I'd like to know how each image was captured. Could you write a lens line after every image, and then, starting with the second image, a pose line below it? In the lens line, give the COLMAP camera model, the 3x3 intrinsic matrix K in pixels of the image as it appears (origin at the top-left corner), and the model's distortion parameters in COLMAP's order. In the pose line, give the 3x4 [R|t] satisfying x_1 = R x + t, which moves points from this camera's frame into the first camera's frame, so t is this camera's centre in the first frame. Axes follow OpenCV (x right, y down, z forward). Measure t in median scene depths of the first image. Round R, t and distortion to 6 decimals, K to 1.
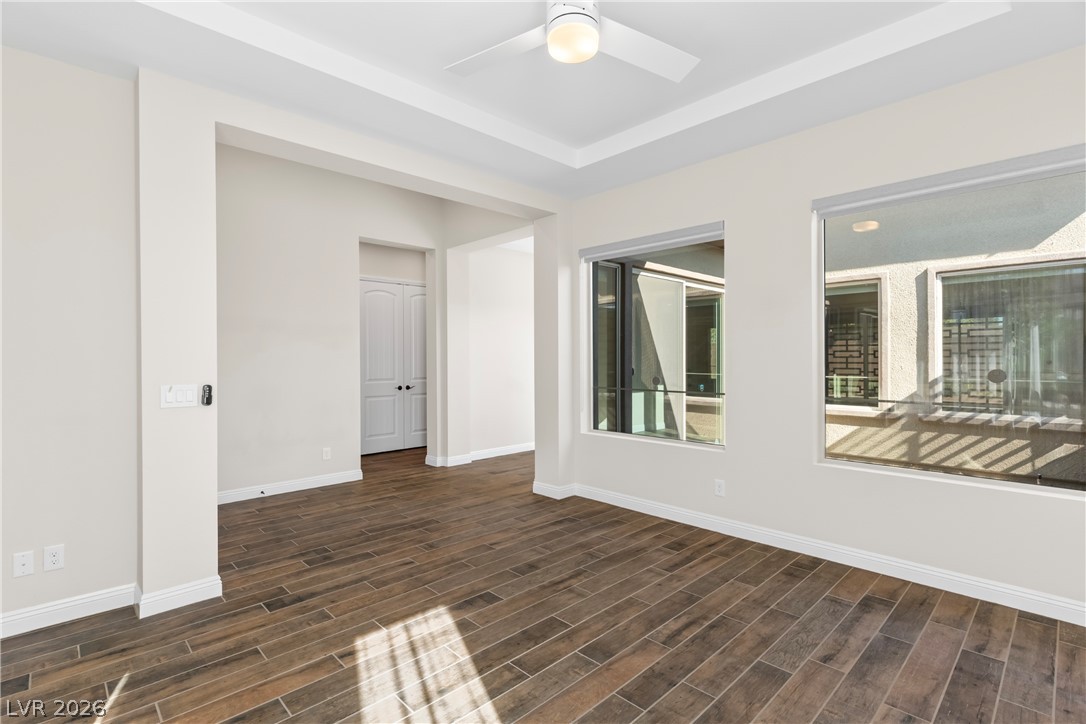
lens RADIAL K [[512.9, 0, 548.1], [0, 512.9, 357.6], [0, 0, 1]] dist [0.000825, 0.000531]
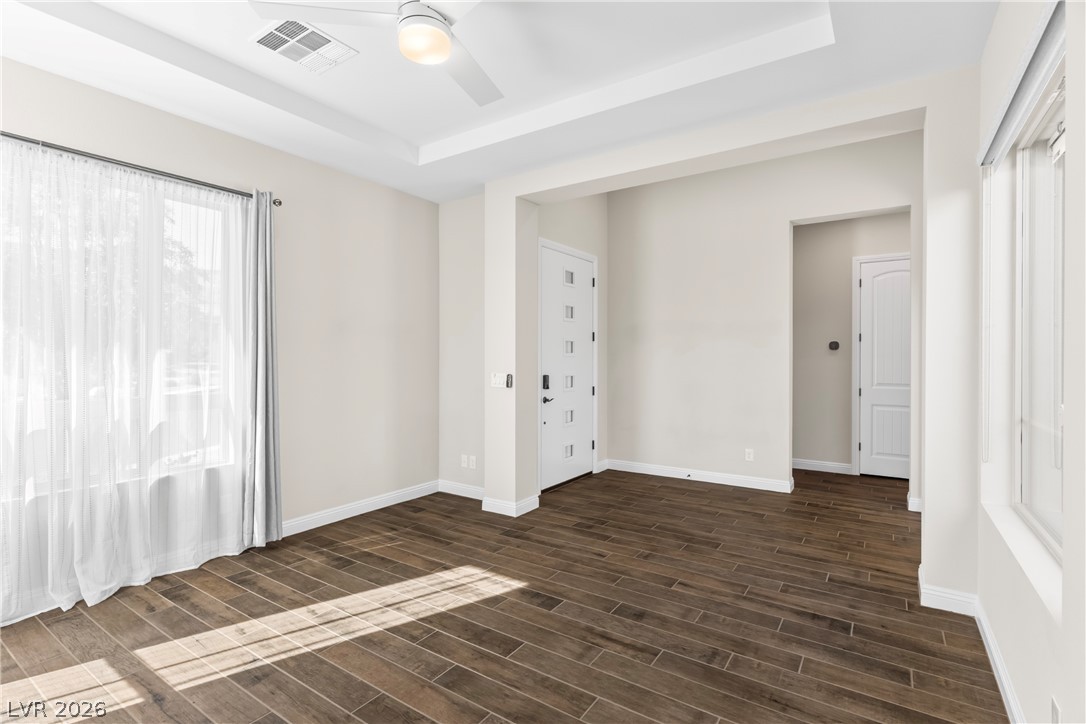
lens RADIAL K [[512.9, 0, 541.8], [0, 512.9, 360.7], [0, 0, 1]] dist [0.000825, 0.000531]
pose [[0.205791, 0.013040, -0.978509, 0.823837], [-0.003553, 0.999915, 0.012577, -0.005500], [0.978589, 0.000888, 0.205820, 0.775438]]
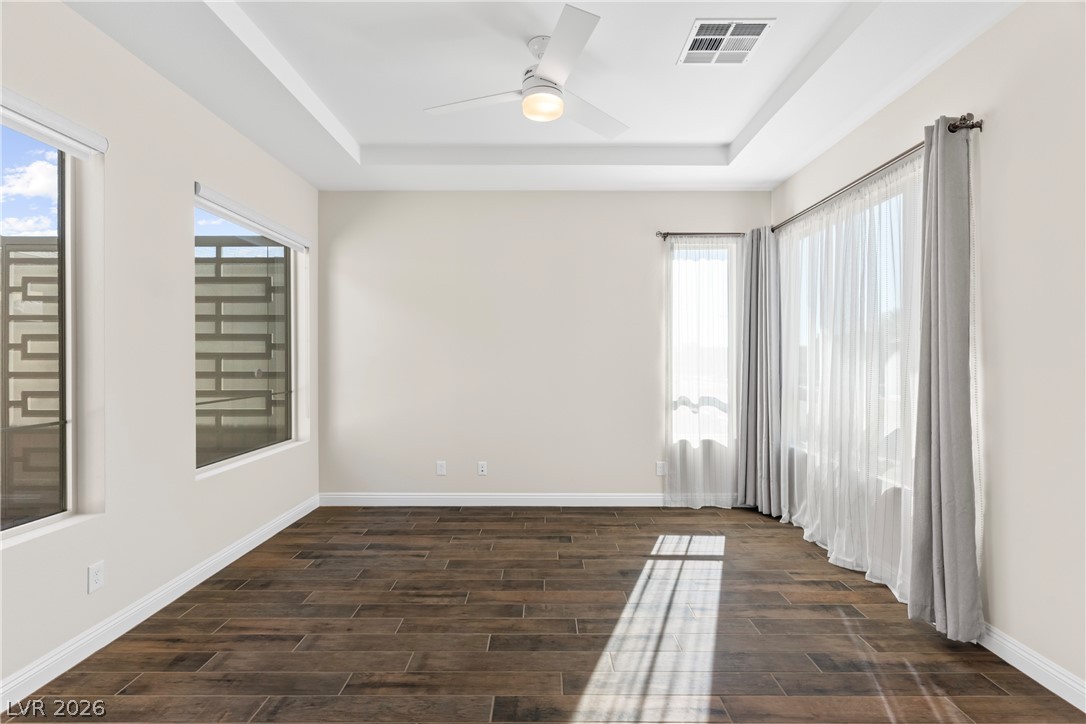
lens RADIAL K [[512.9, 0, 535.3], [0, 512.9, 361.9], [0, 0, 1]] dist [0.000825, 0.000531]
pose [[-0.706448, 0.004496, 0.707751, -0.617978], [0.005305, 0.999985, -0.001057, 0.008964], [-0.707745, 0.003007, -0.706461, 1.436757]]
